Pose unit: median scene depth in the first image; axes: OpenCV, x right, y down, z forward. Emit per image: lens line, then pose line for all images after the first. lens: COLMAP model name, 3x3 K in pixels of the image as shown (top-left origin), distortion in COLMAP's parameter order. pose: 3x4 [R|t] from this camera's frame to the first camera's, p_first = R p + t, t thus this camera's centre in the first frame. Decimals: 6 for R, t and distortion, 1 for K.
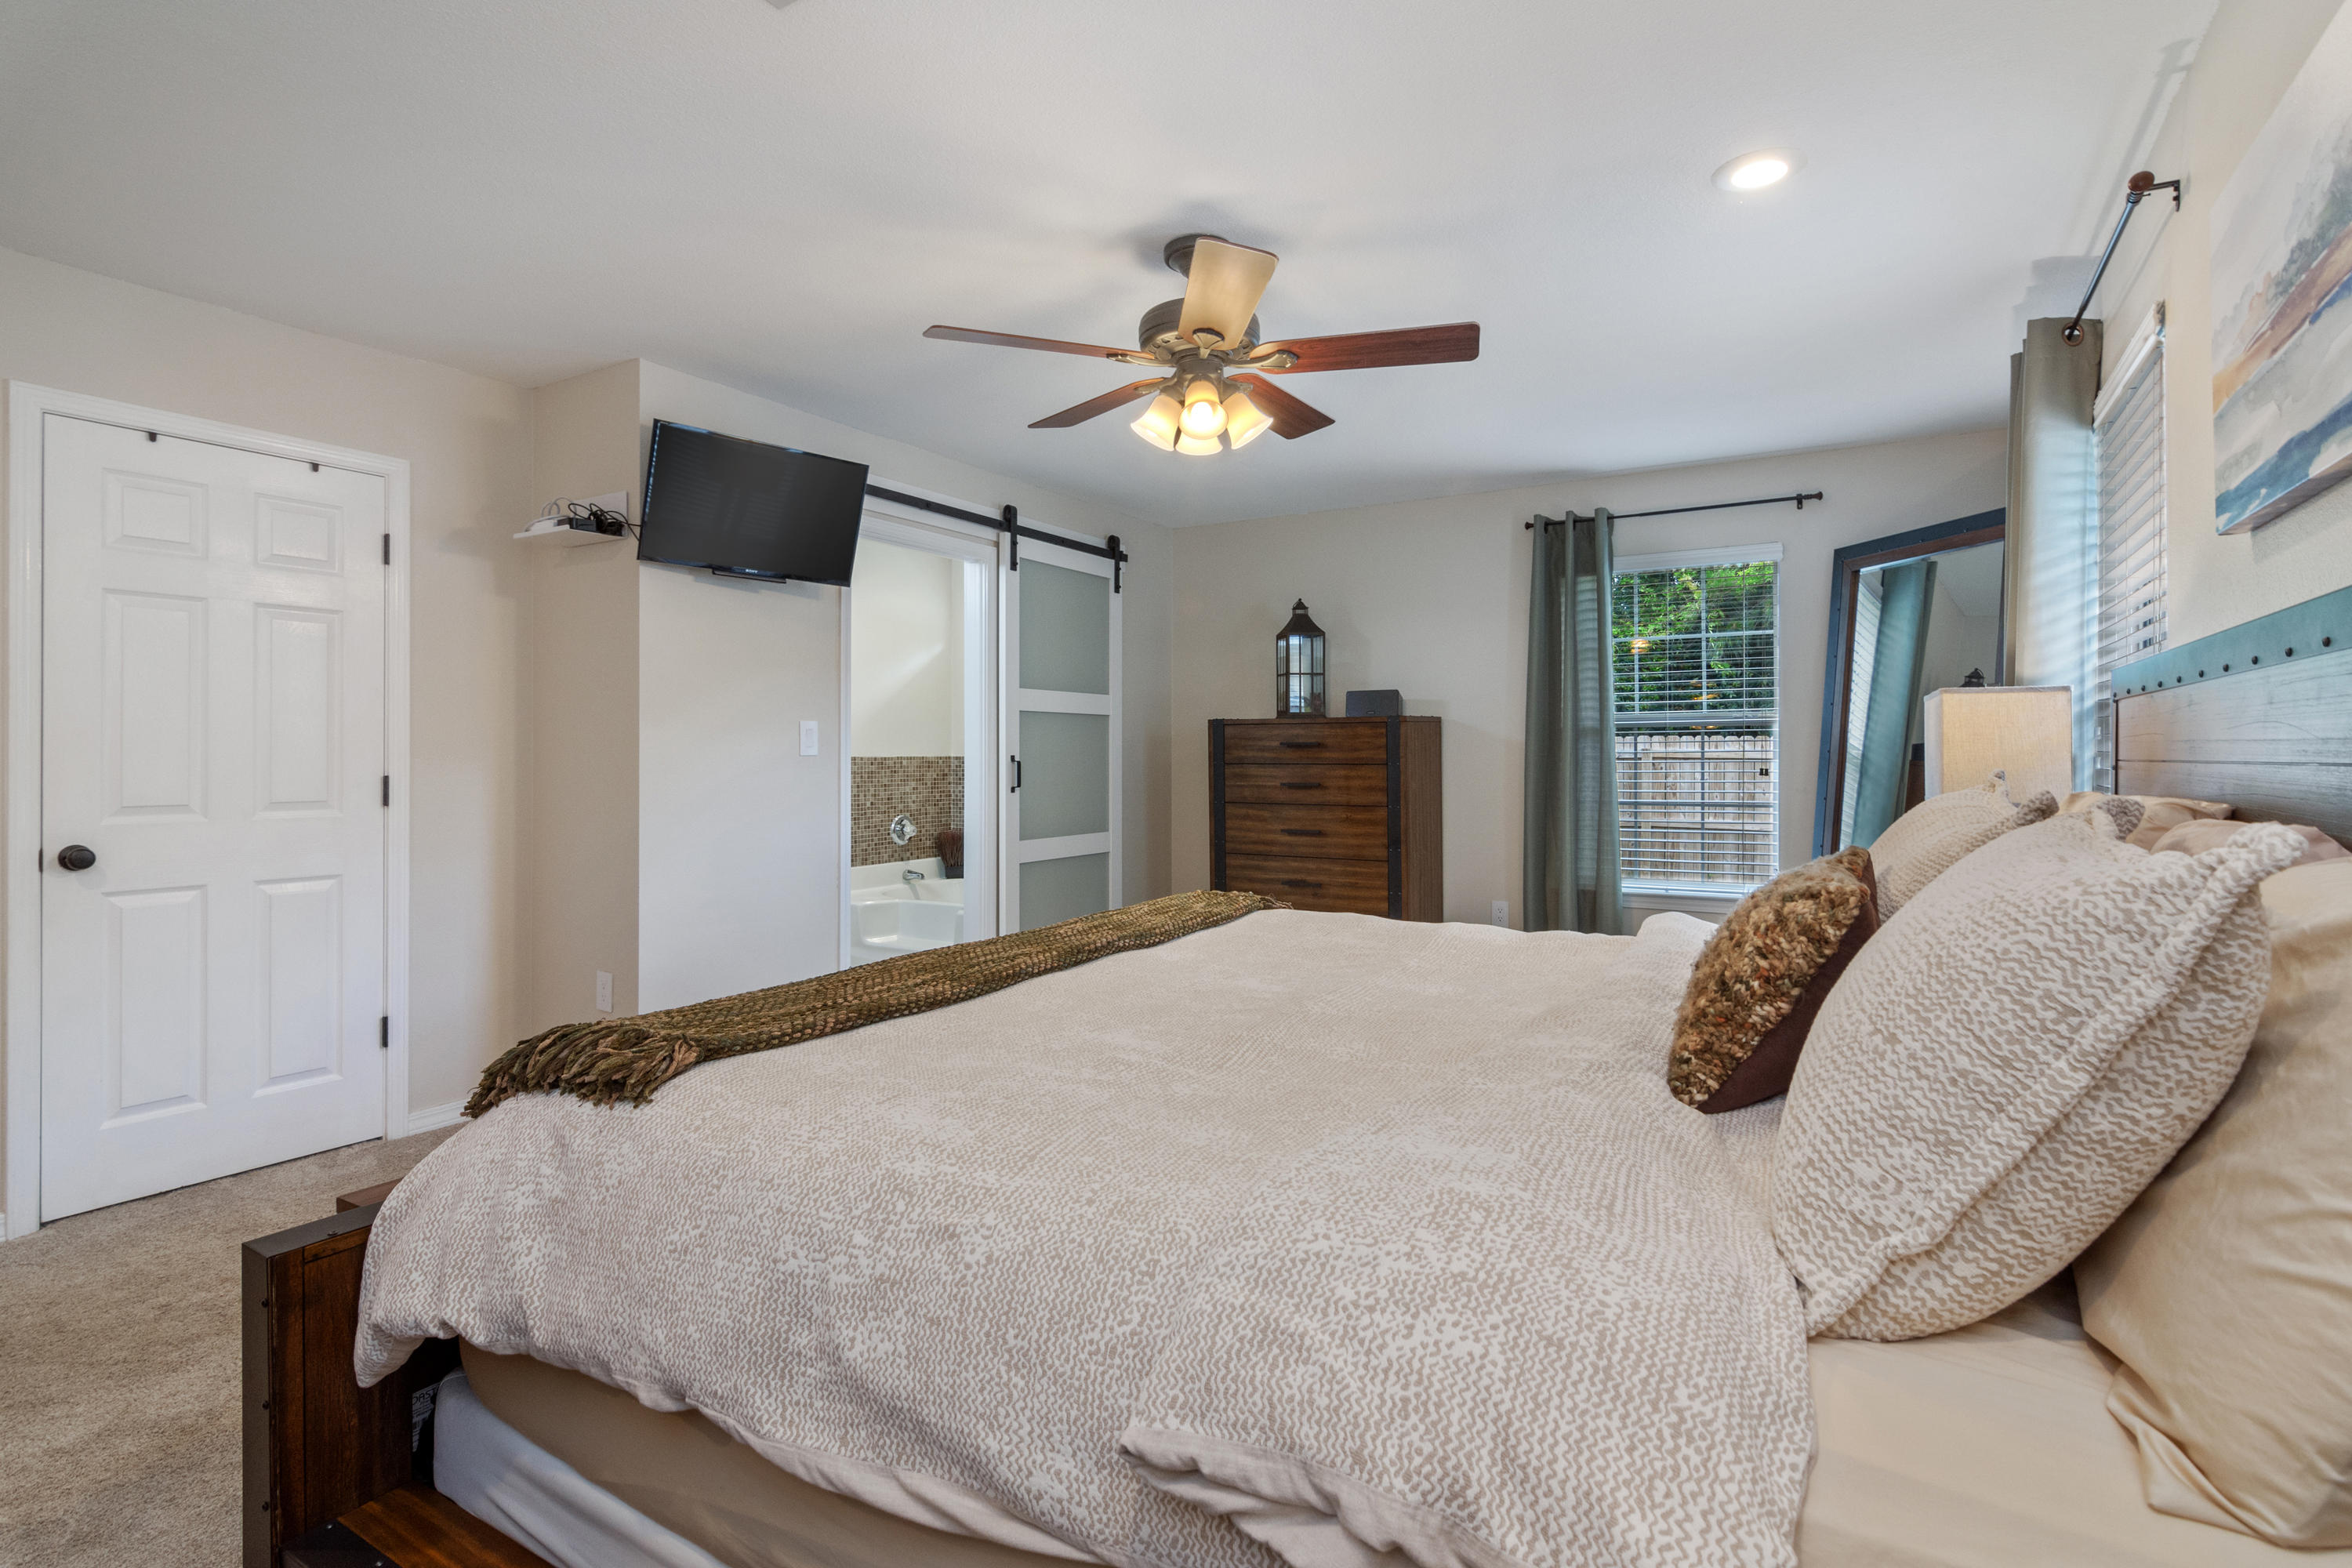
lens RADIAL K [[1137.6, 0, 1168.7], [0, 1137.6, 776.0], [0, 0, 1]] dist [-0.002495, 0.003156]
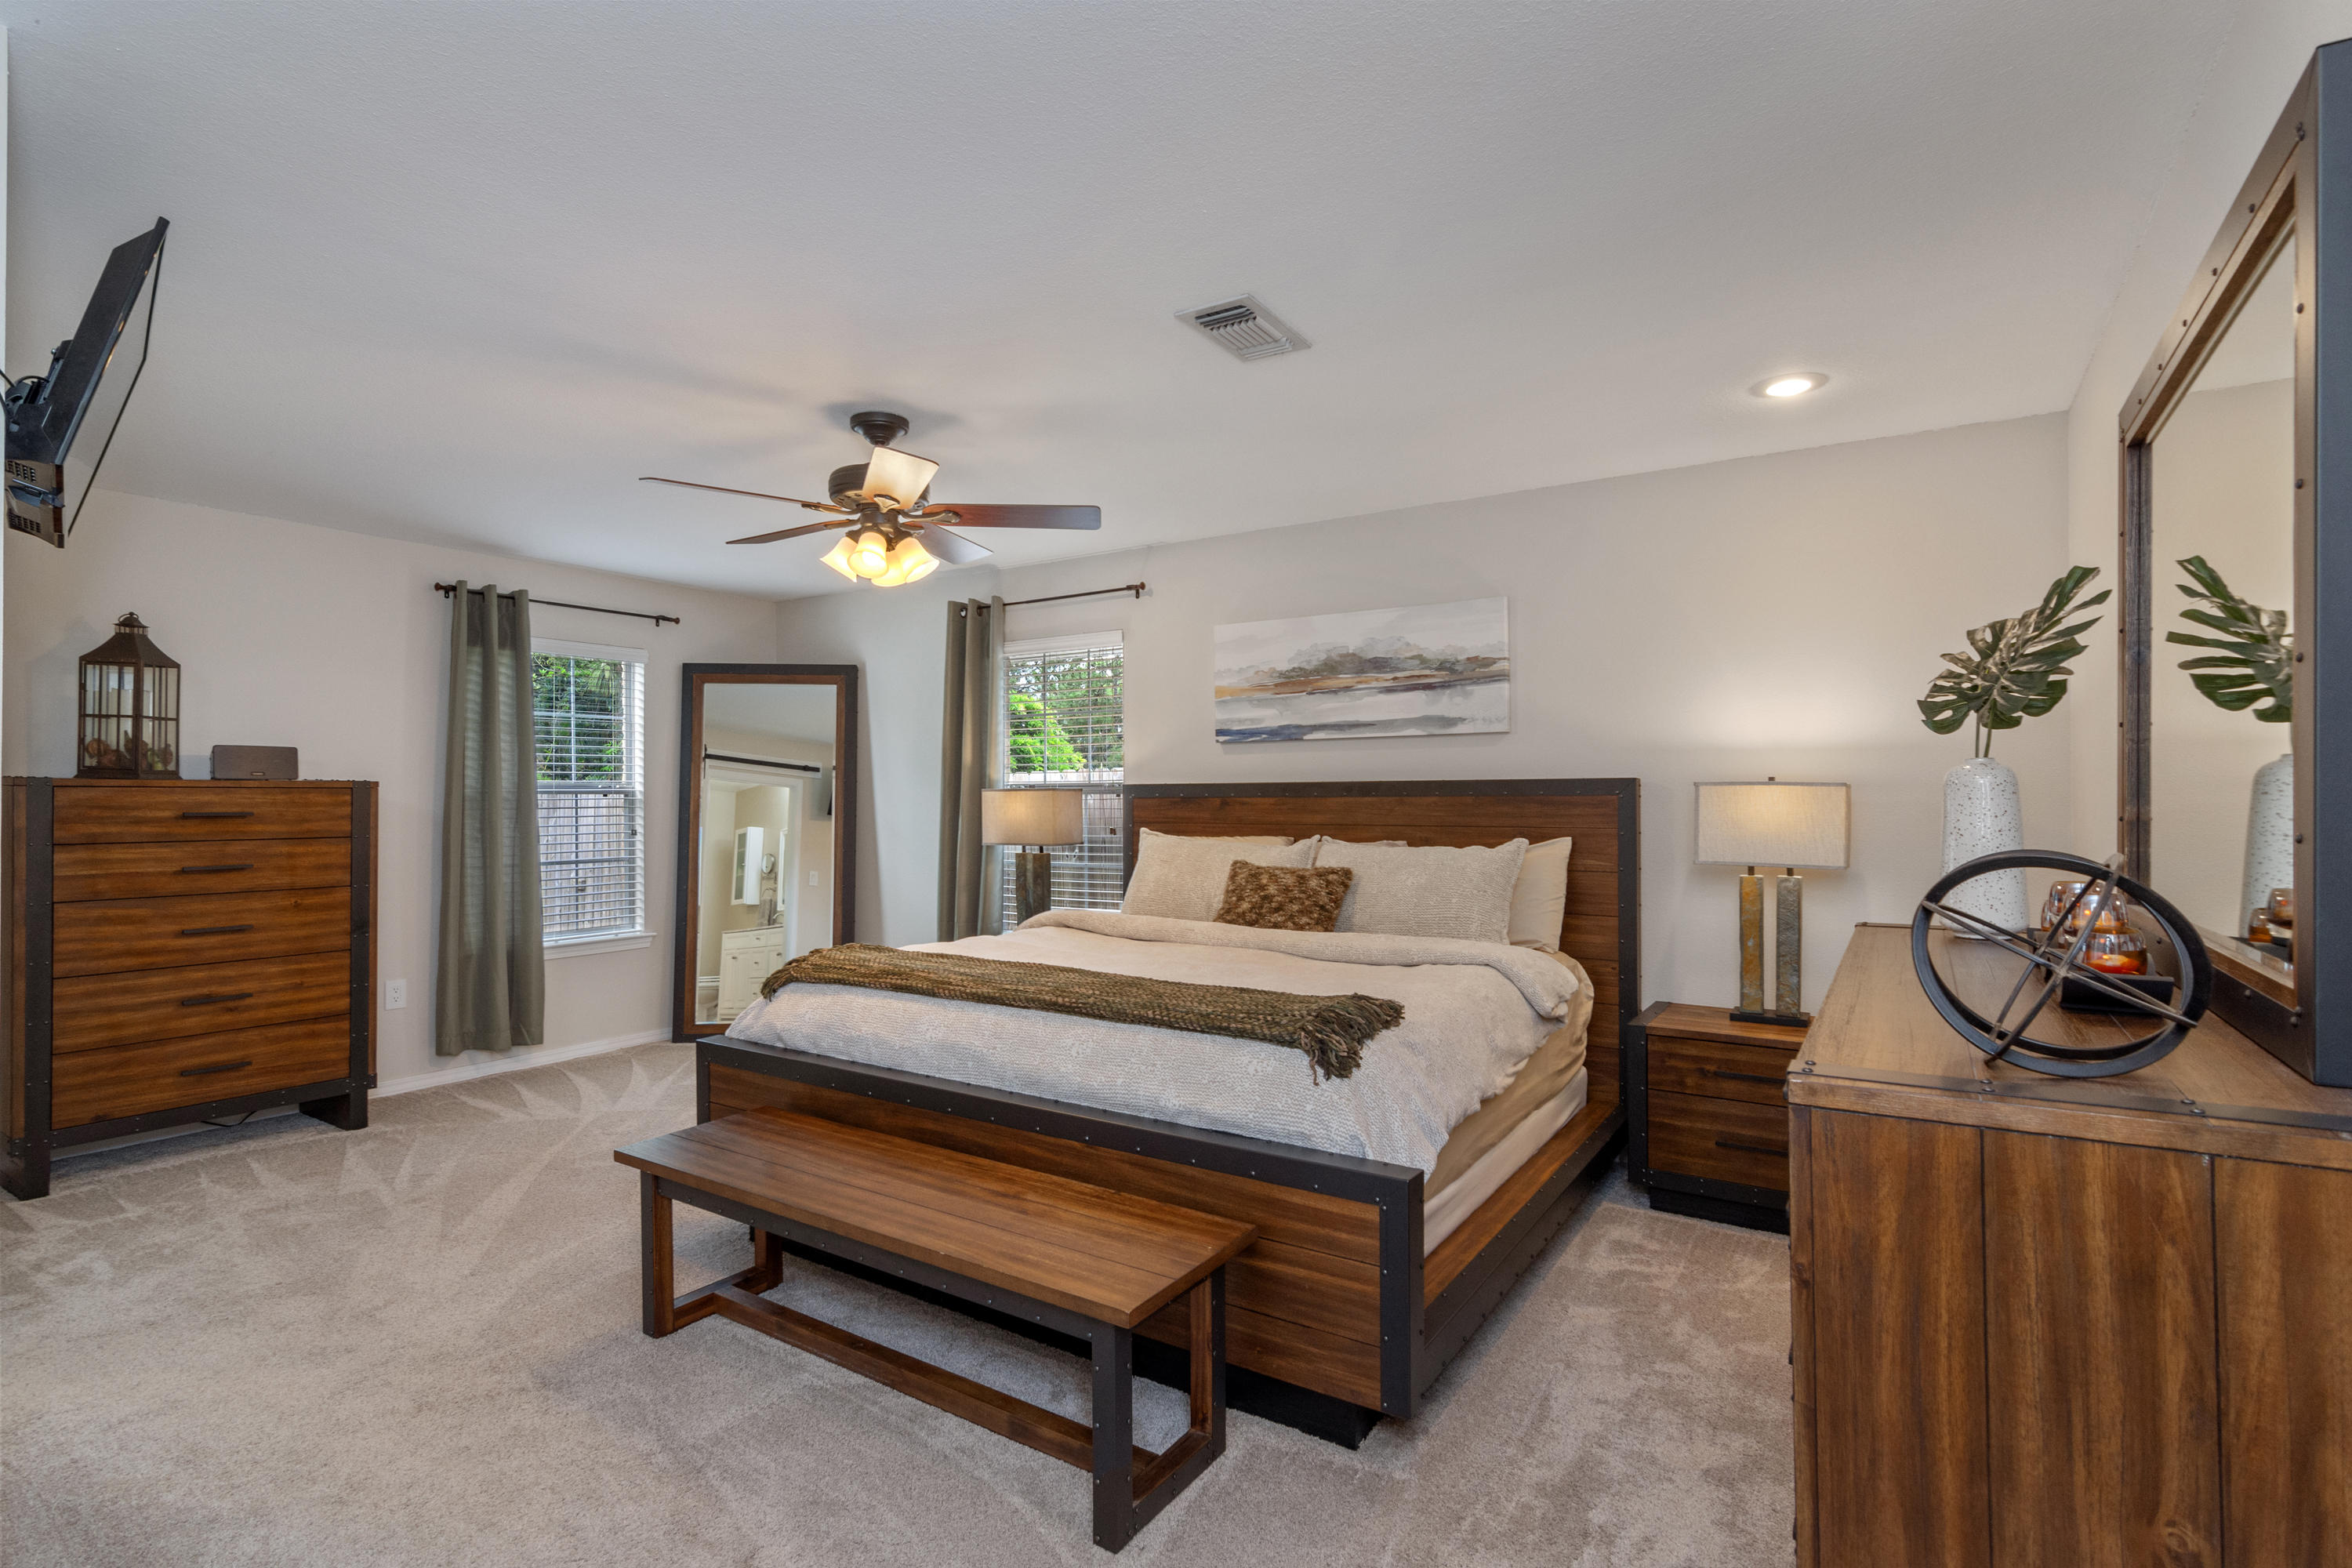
lens RADIAL K [[1137.6, 0, 1178.9], [0, 1137.6, 783.0], [0, 0, 1]] dist [-0.002495, 0.003156]
pose [[0.025683, 0.009175, 0.999628, -0.640565], [0.010516, 0.999900, -0.009447, -0.035912], [-0.999615, 0.010754, 0.025584, 0.341042]]
